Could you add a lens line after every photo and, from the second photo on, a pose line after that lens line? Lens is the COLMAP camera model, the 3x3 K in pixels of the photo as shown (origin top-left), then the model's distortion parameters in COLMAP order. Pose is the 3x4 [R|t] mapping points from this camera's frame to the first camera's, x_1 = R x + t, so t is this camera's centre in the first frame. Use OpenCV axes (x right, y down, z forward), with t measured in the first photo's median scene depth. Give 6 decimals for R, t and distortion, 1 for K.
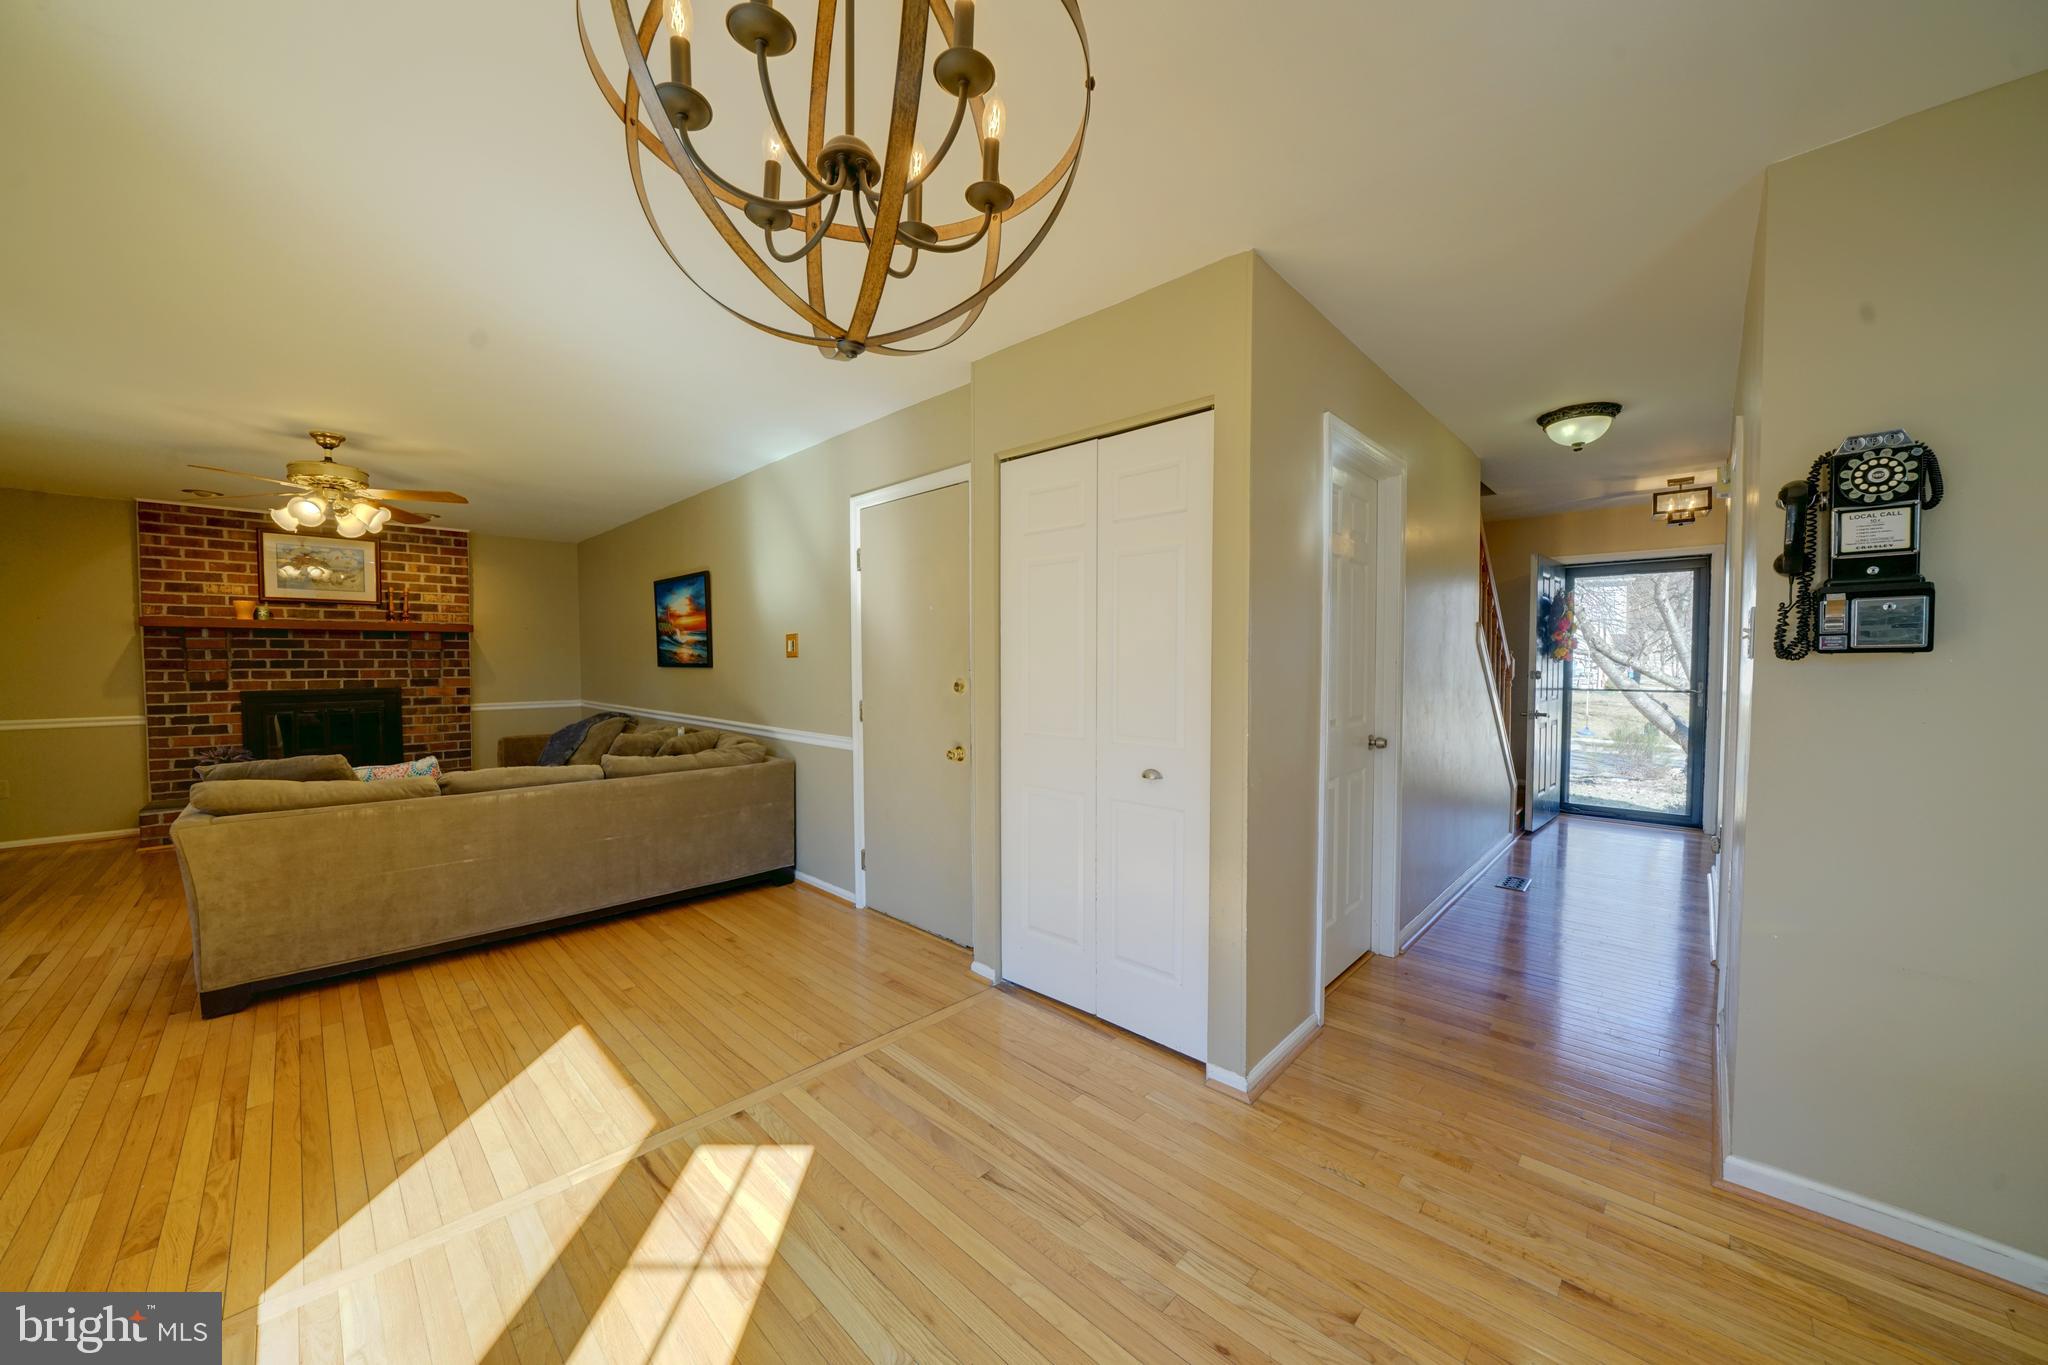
lens RADIAL K [[715.0, 0, 1012.0], [0, 715.0, 687.1], [0, 0, 1]] dist [-0.030231, 0.004186]
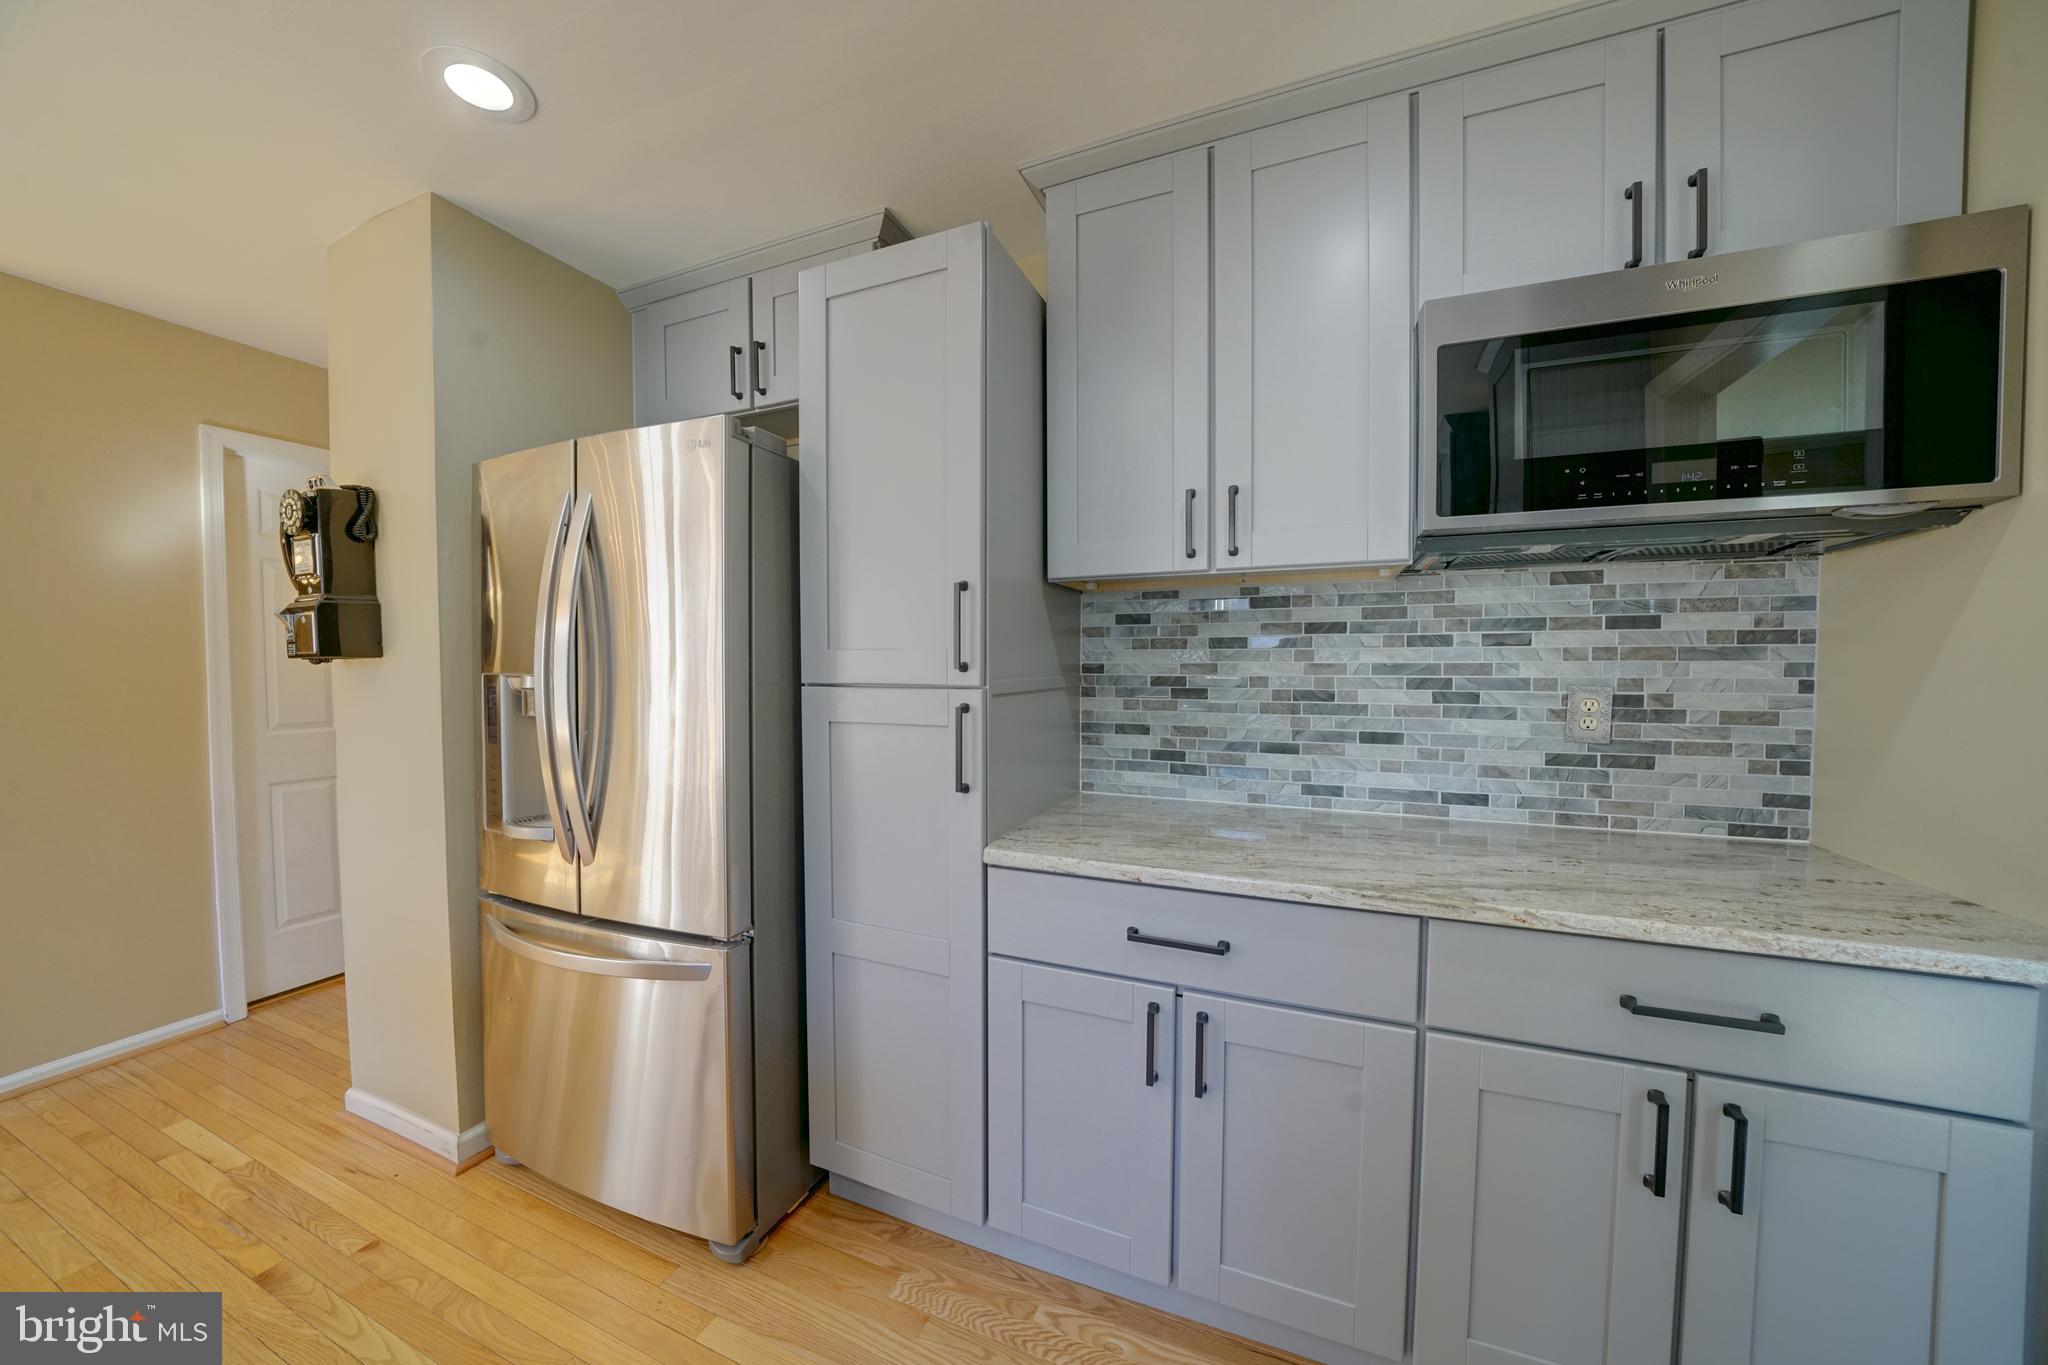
lens RADIAL K [[715.0, 0, 1012.0], [0, 715.0, 687.1], [0, 0, 1]] dist [-0.030231, 0.004186]
pose [[0.934664, -0.014165, 0.355250, 0.888151], [0.015512, 0.999879, -0.000942, 0.009211], [-0.355194, 0.006392, 0.934771, -0.263164]]
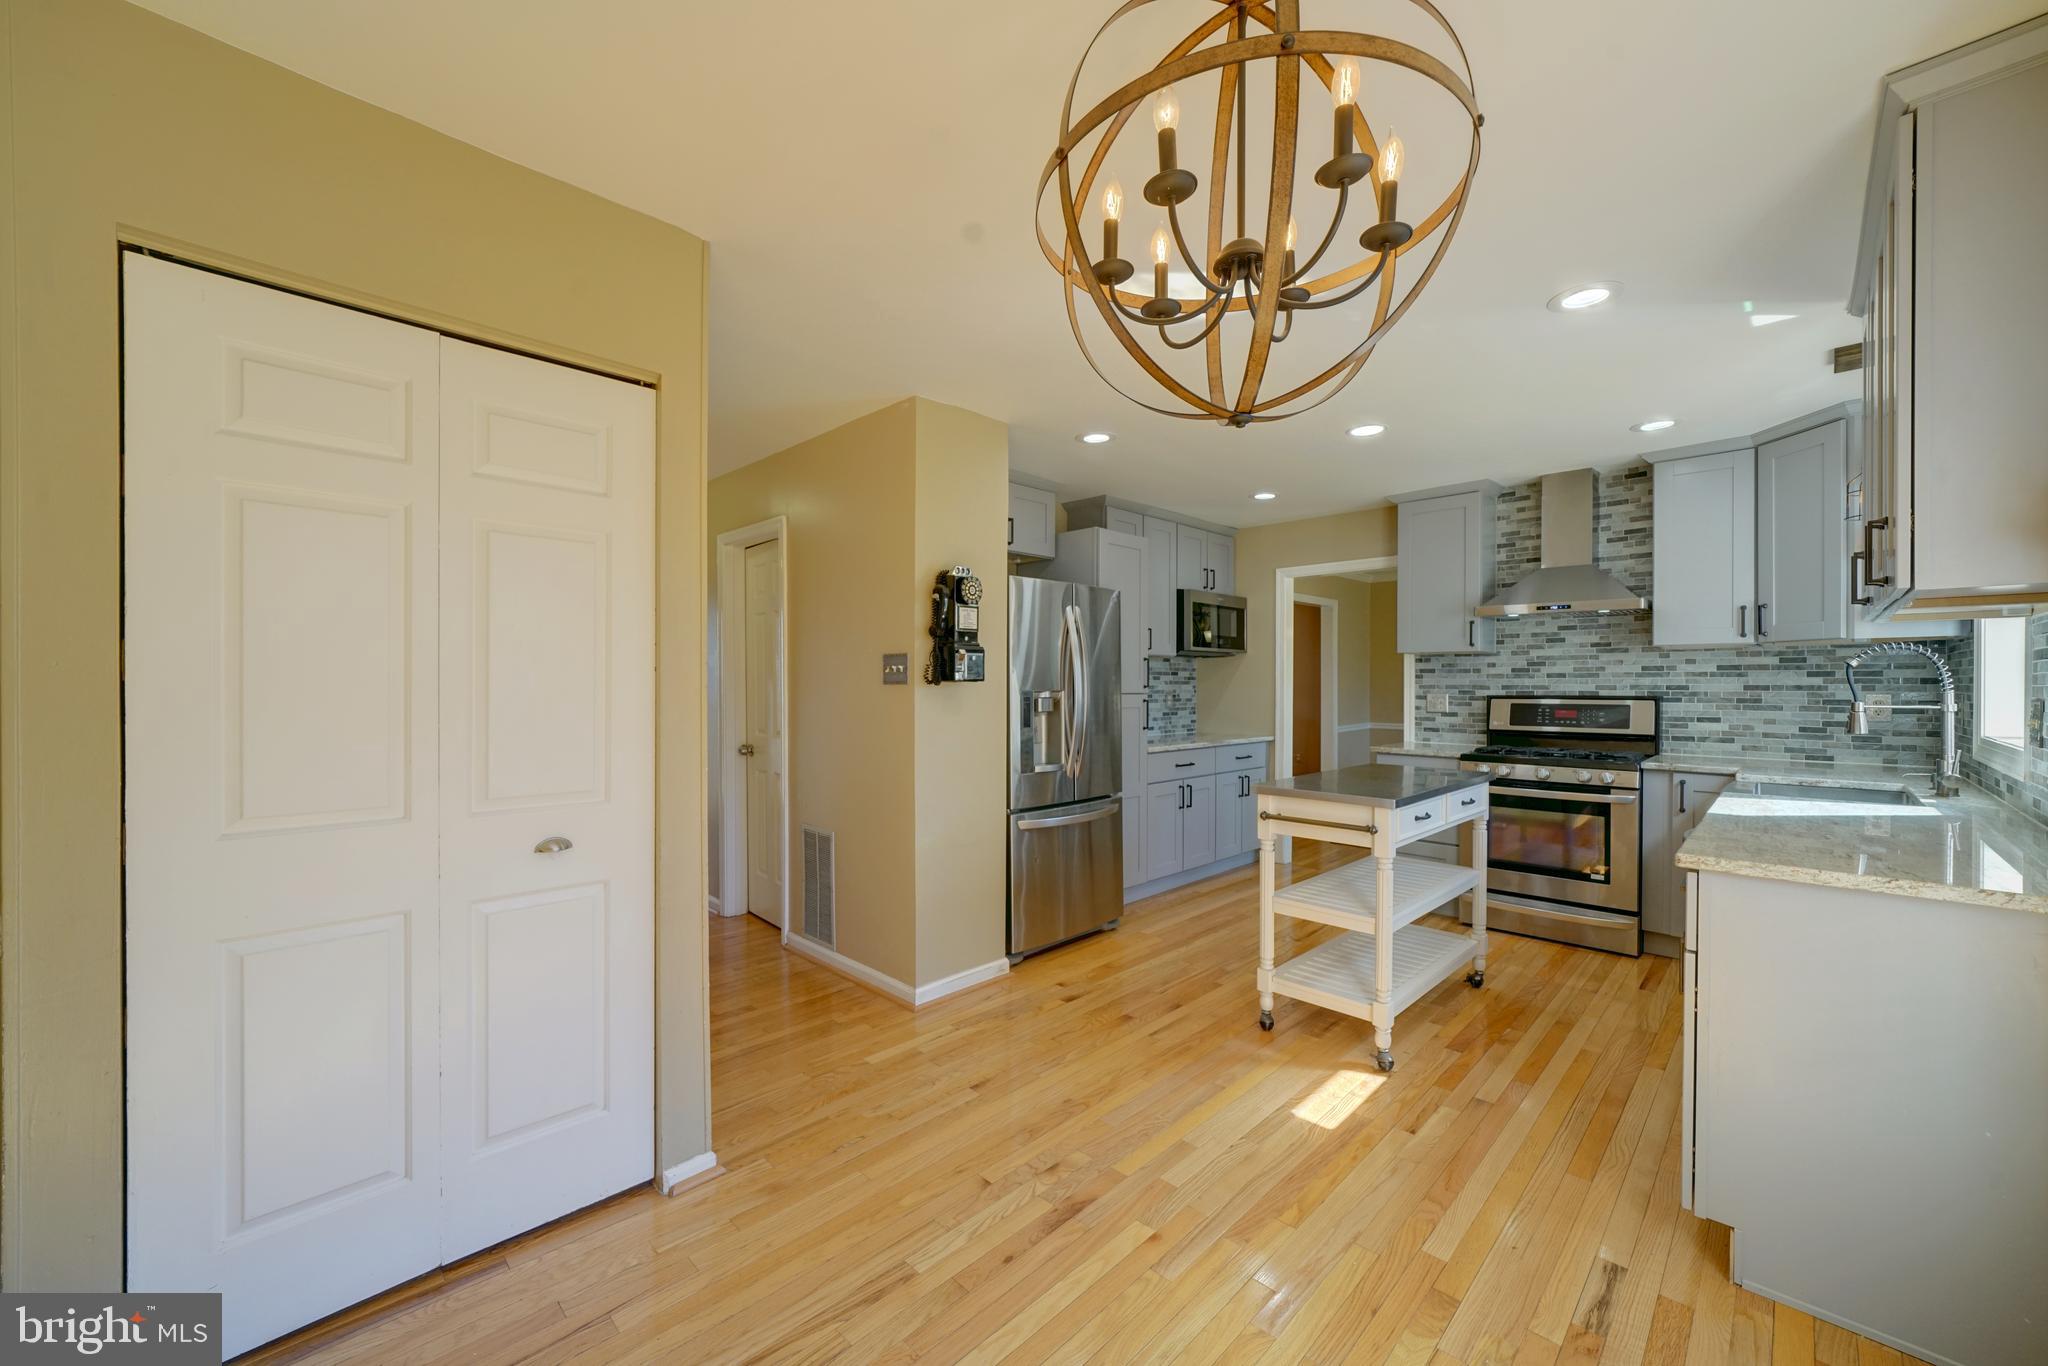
lens RADIAL K [[776.4, 0, 1005.8], [0, 776.4, 689.1], [0, 0, 1]] dist [-0.013130, -0.000060]
pose [[0.031834, -0.006711, 0.999471, -0.414234], [0.035760, 0.999345, 0.005571, -0.016764], [-0.998853, 0.035564, 0.032053, 0.374776]]
